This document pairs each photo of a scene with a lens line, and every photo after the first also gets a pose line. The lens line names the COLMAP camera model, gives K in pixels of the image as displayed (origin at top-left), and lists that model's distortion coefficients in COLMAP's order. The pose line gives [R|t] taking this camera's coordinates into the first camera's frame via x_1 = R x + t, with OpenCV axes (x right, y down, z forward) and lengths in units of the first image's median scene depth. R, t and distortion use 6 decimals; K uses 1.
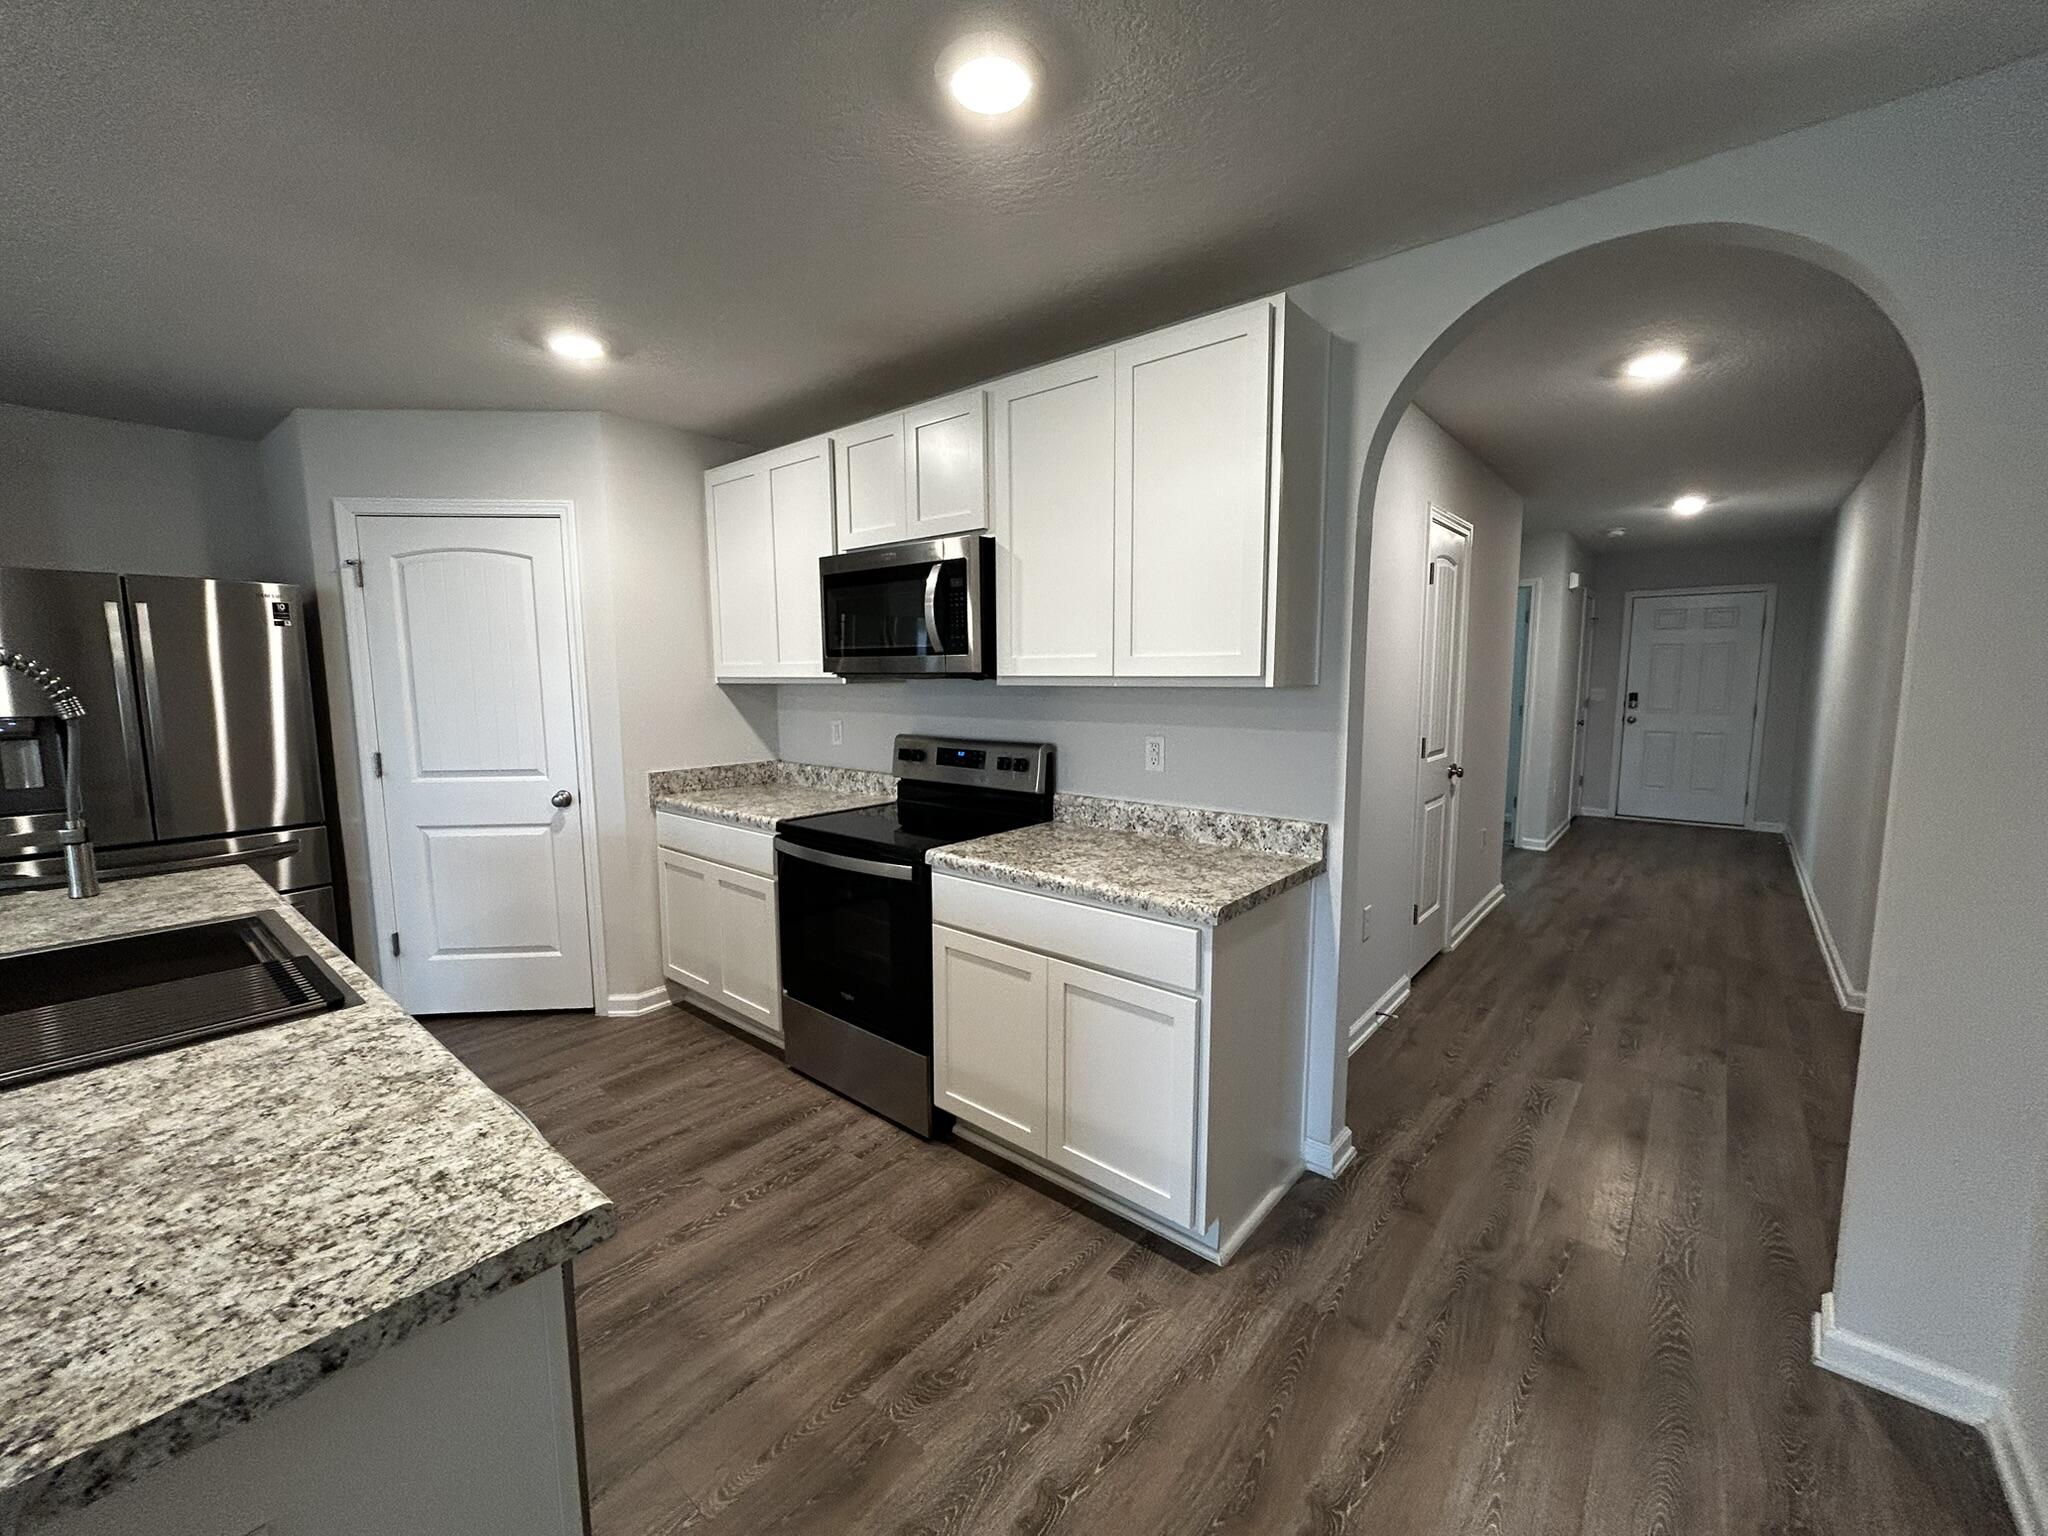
lens RADIAL K [[827.2, 0, 1024.0], [0, 827.2, 768.0], [0, 0, 1]] dist [-0.001830, -0.000550]
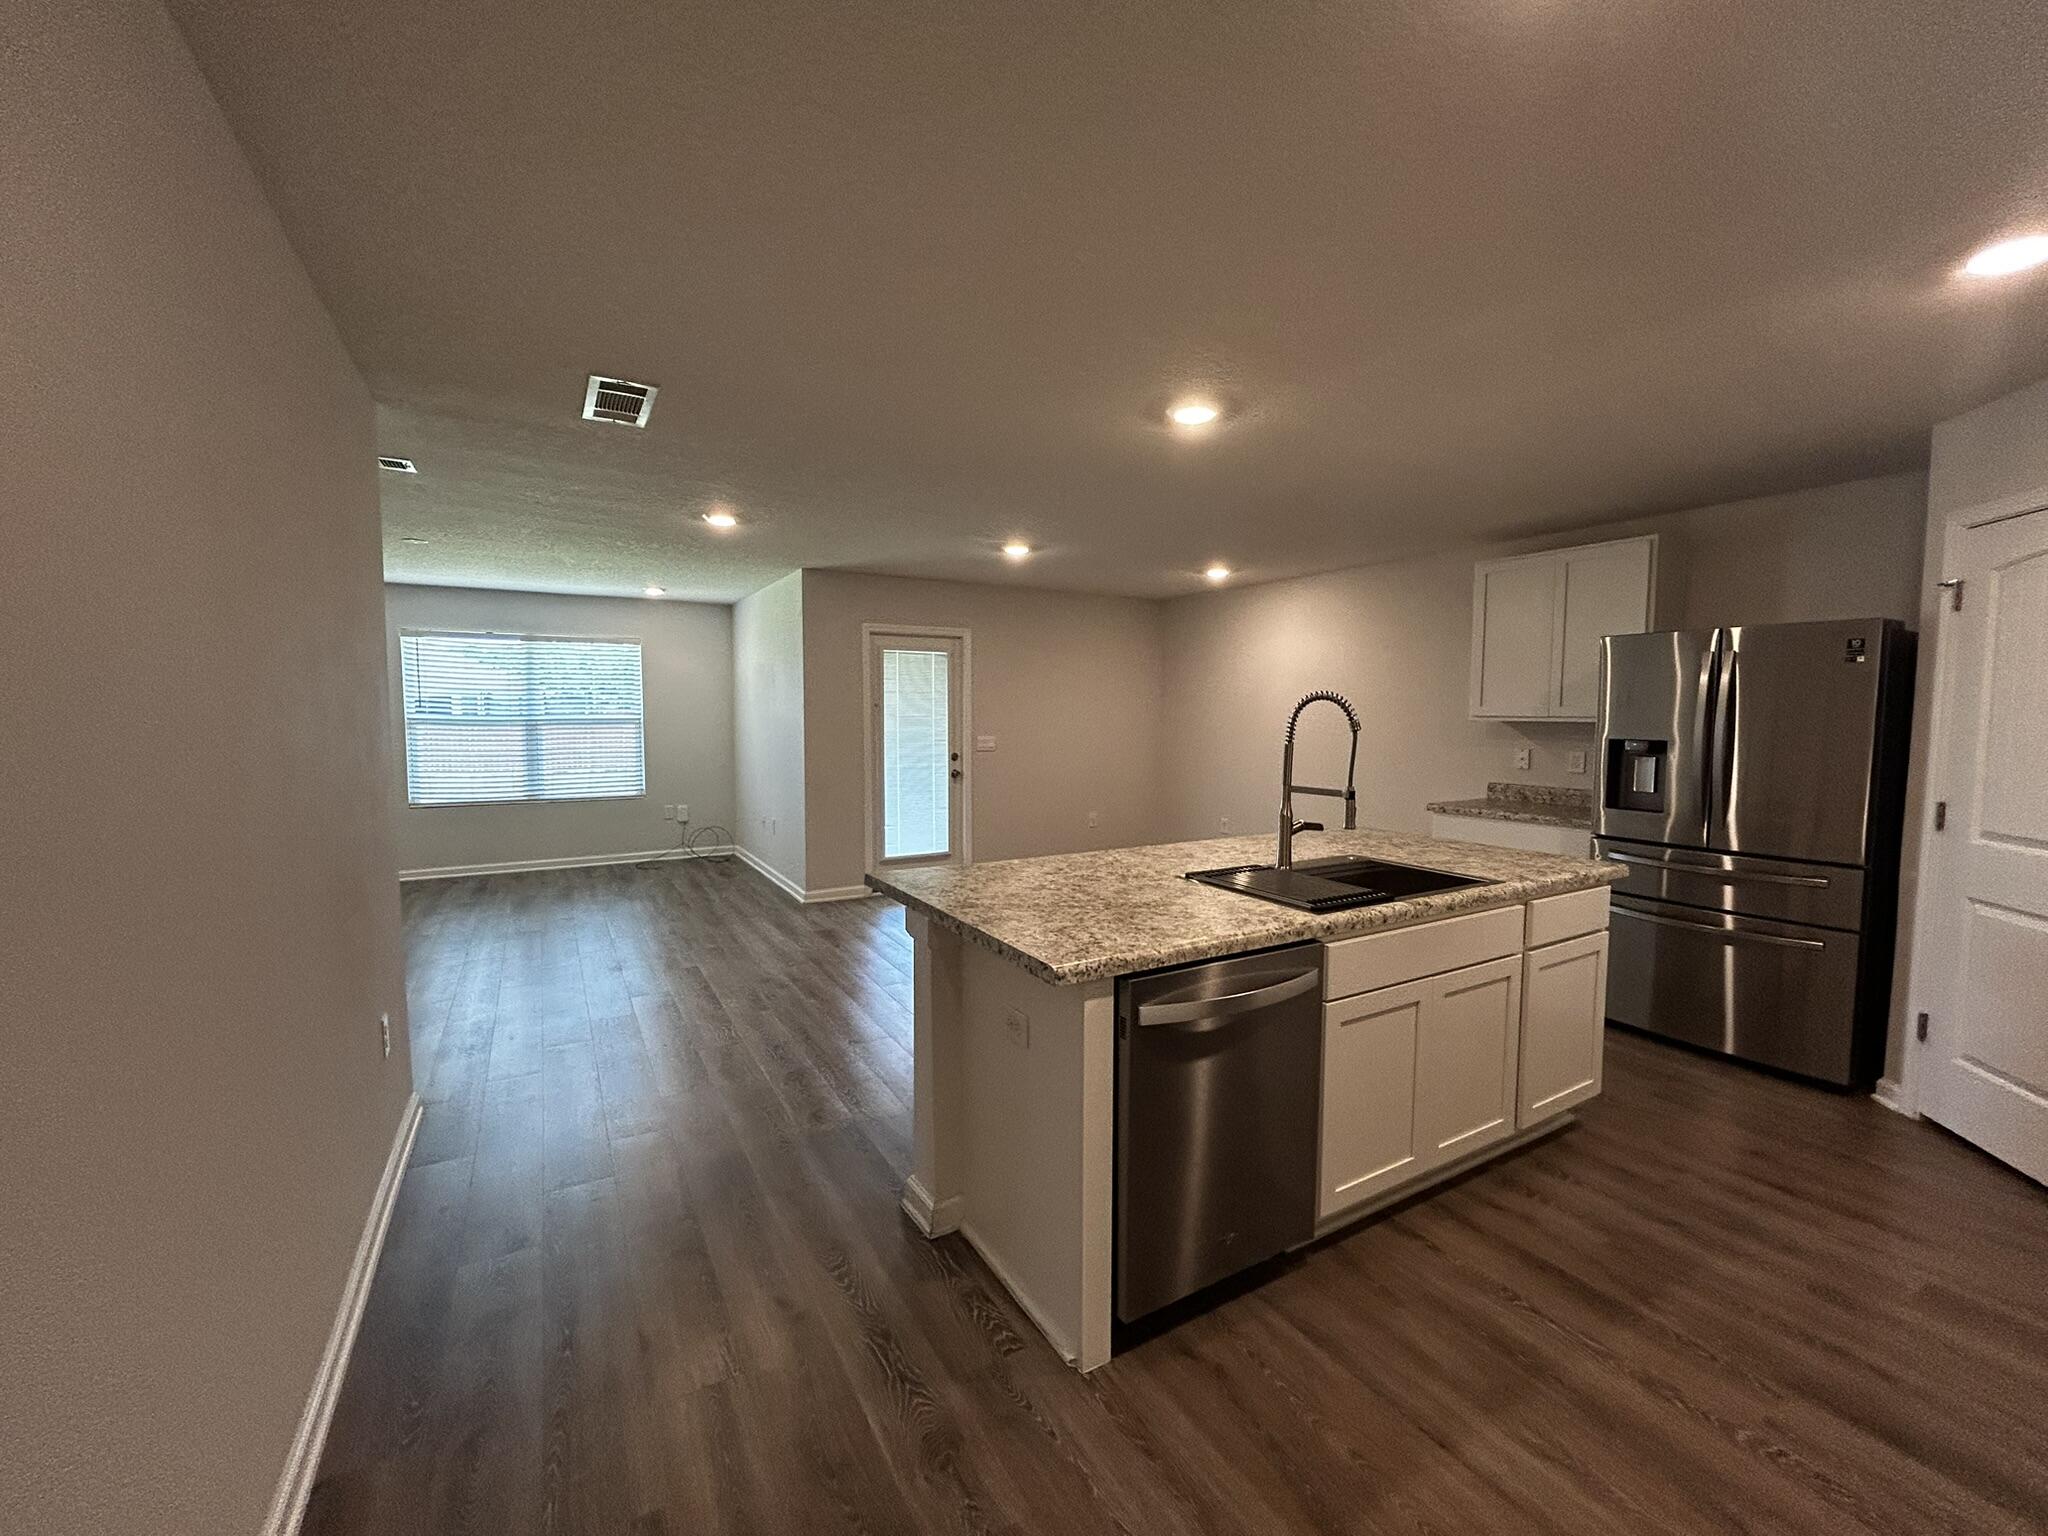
lens RADIAL K [[827.2, 0, 1024.0], [0, 827.2, 768.0], [0, 0, 1]] dist [-0.001830, -0.000550]
pose [[-0.338265, 0.070313, -0.938420, 0.392203], [-0.112926, 0.986966, 0.114656, -0.050424], [0.934251, 0.144756, -0.325916, 0.433231]]
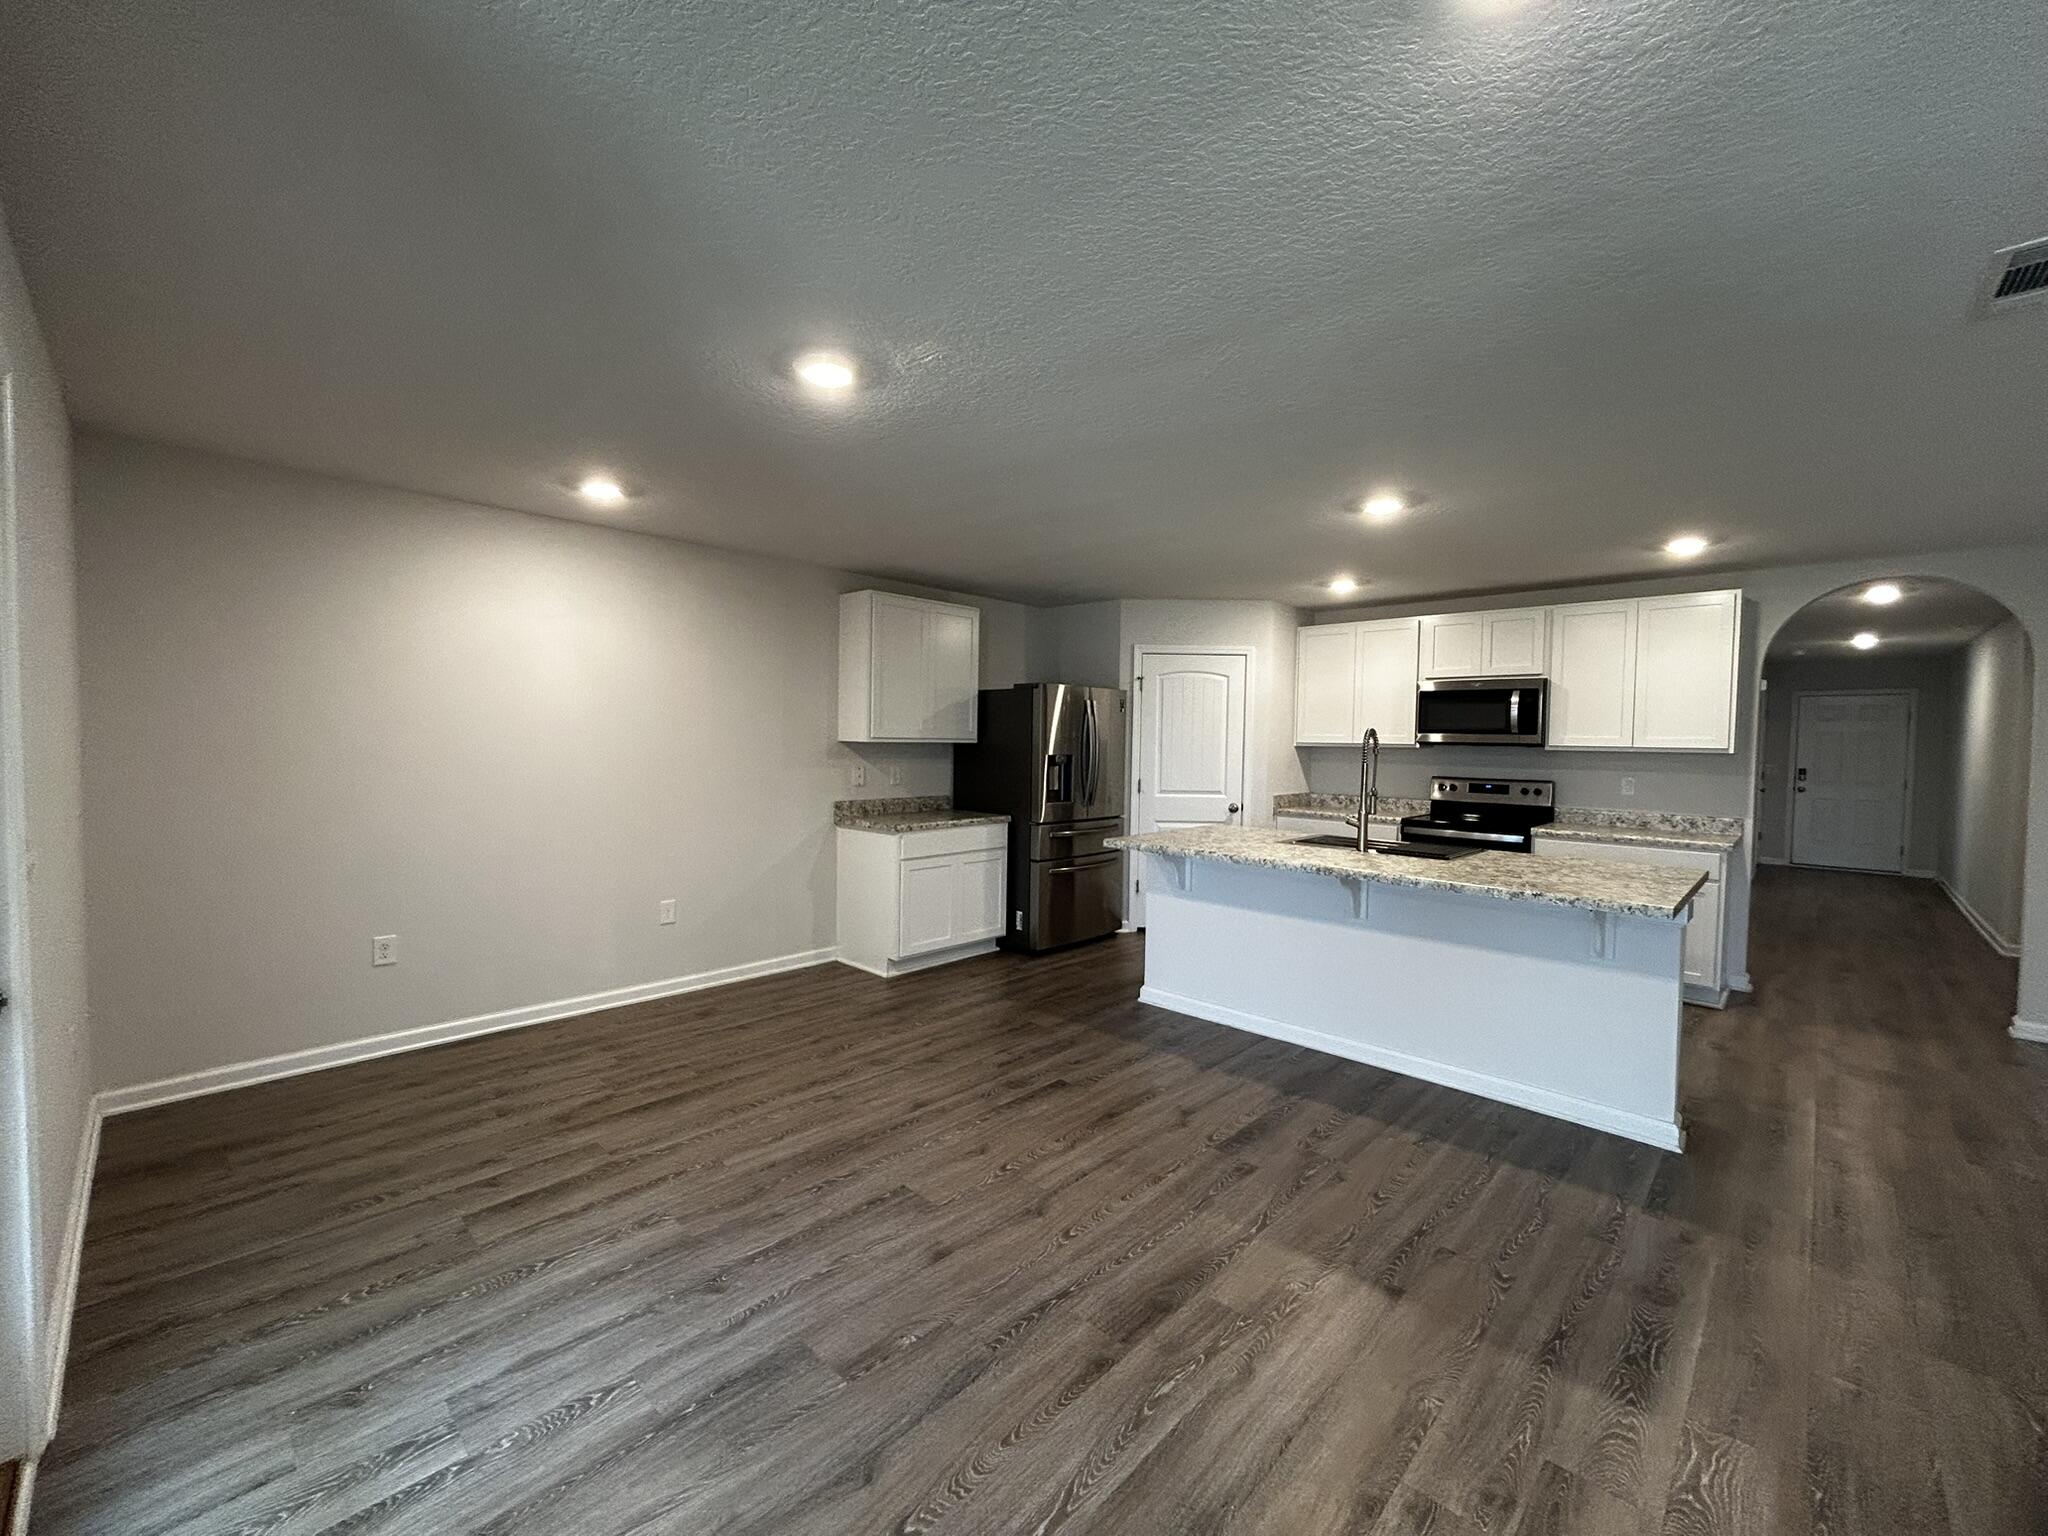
lens RADIAL K [[835.1, 0, 1024.0], [0, 835.1, 768.0], [0, 0, 1]] dist [0.002272, 0.000132]
pose [[0.998039, 0.024041, -0.057787, -1.059654], [-0.028697, 0.996289, -0.081141, 0.129614], [0.055621, 0.082641, 0.995026, -0.979870]]
